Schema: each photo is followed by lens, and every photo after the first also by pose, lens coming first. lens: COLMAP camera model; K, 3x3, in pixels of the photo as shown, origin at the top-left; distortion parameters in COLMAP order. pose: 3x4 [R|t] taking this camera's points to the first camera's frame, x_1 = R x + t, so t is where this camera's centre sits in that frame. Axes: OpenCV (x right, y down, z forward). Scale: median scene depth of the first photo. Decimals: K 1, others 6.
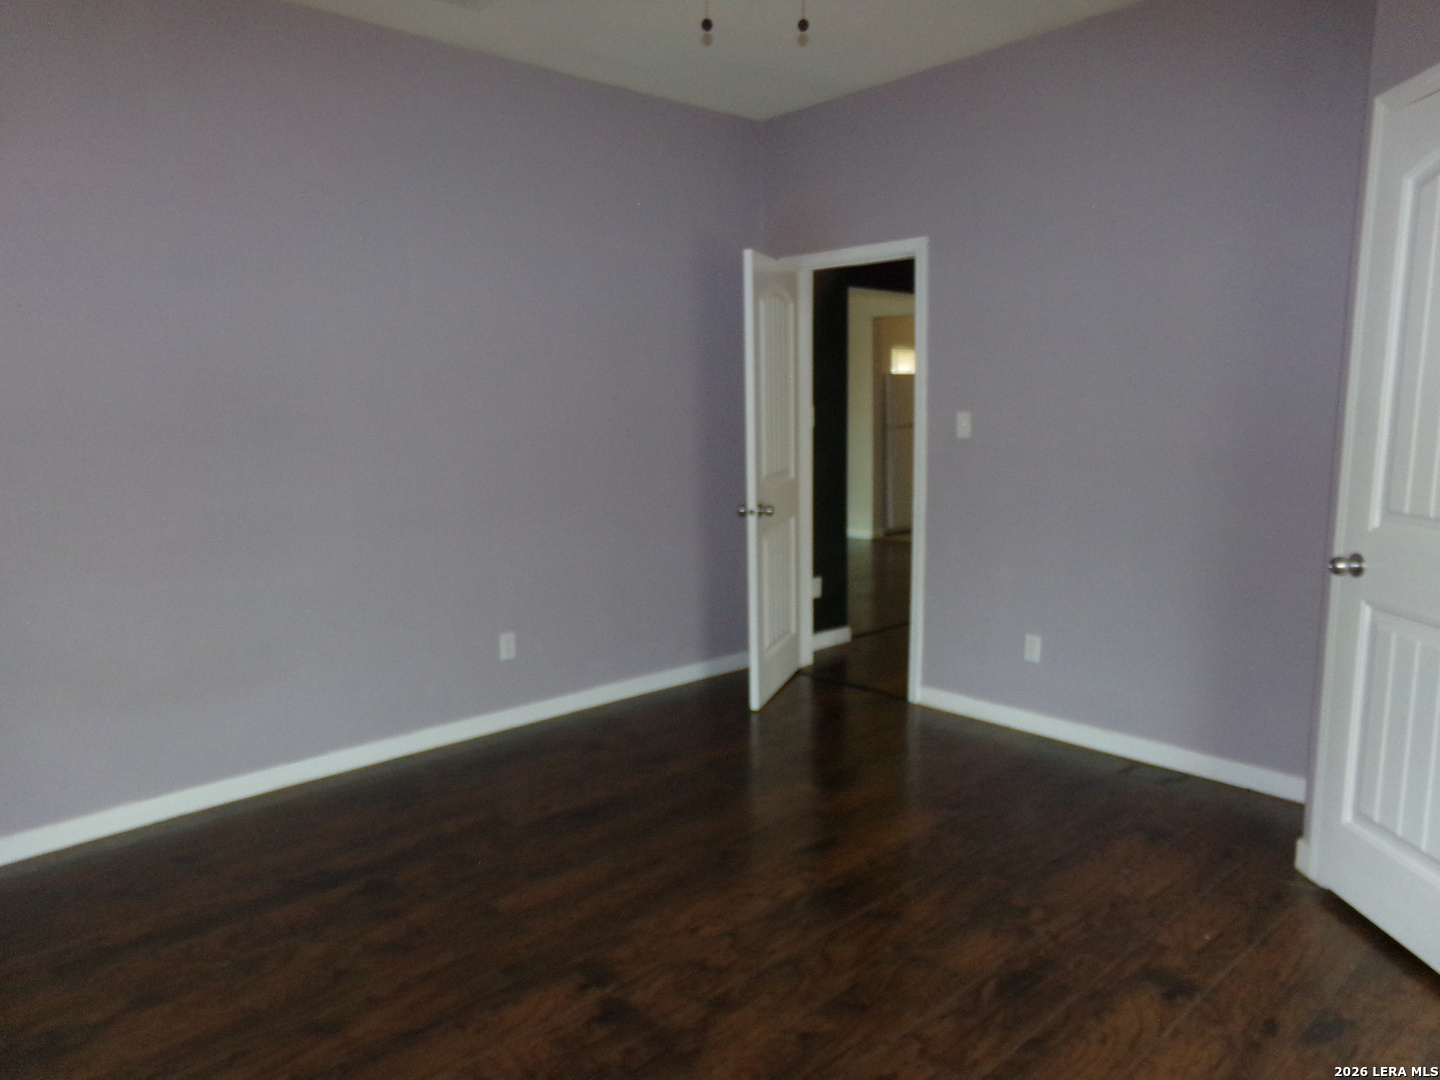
lens RADIAL K [[978.6, 0, 724.6], [0, 978.6, 551.5], [0, 0, 1]] dist [-0.091341, 0.116742]
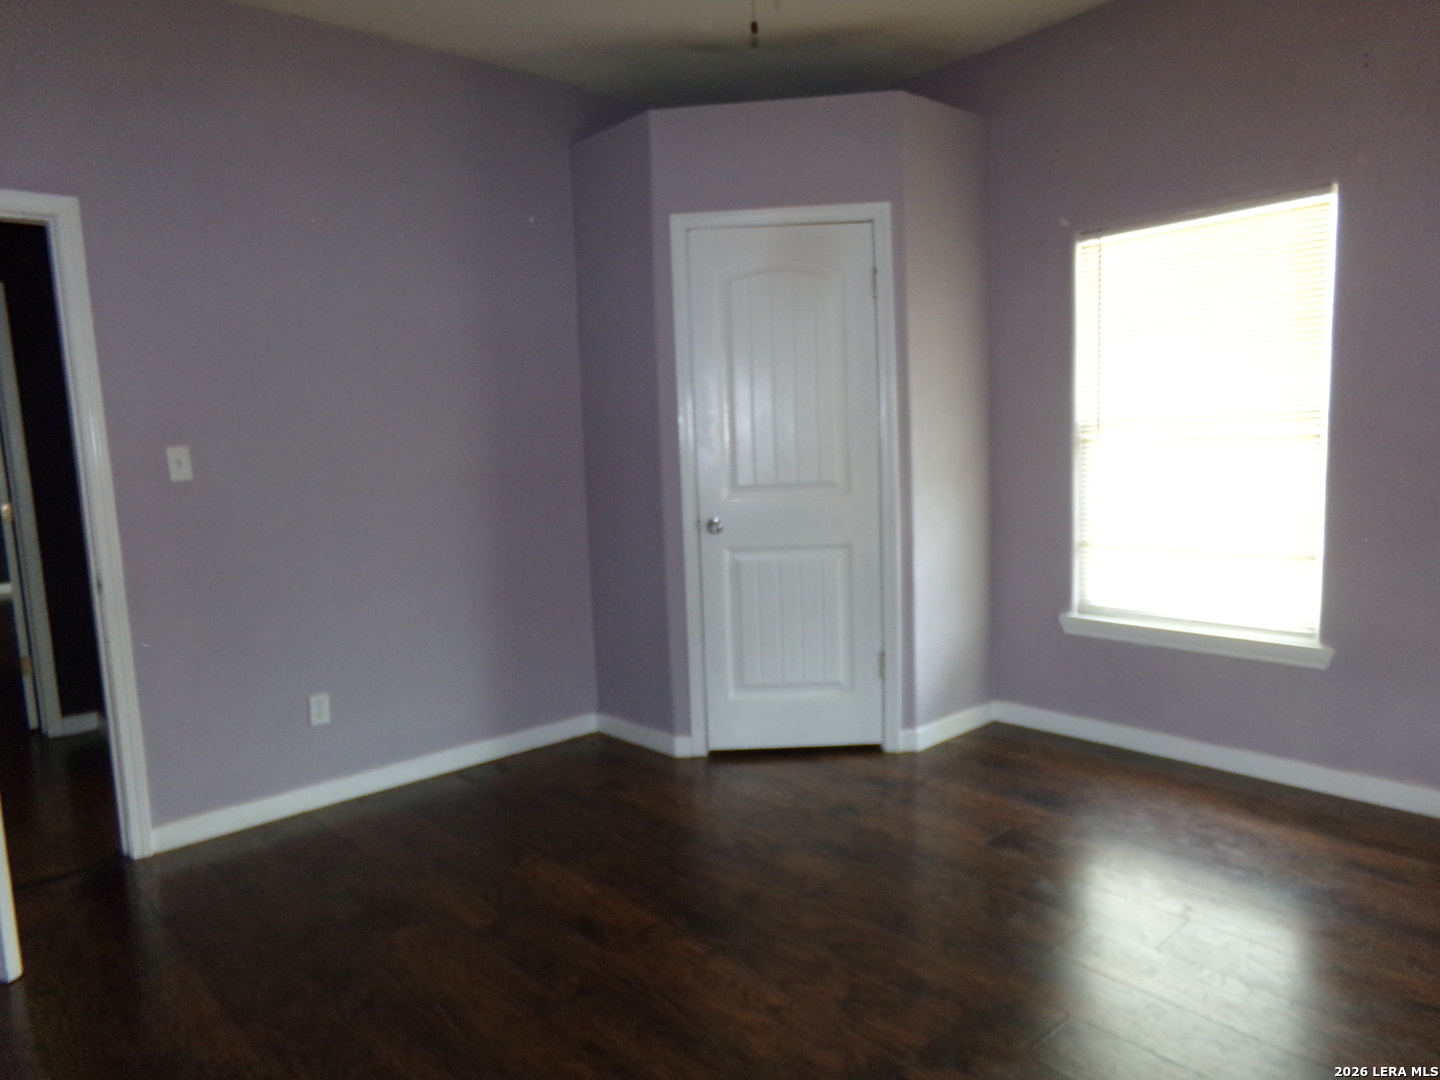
lens RADIAL K [[978.6, 0, 724.6], [0, 978.6, 551.5], [0, 0, 1]] dist [-0.091341, 0.116742]
pose [[0.023783, -0.124713, 0.991908, -0.606159], [0.182366, 0.976082, 0.118350, -0.088385], [-0.982943, 0.178075, 0.045957, 0.668609]]
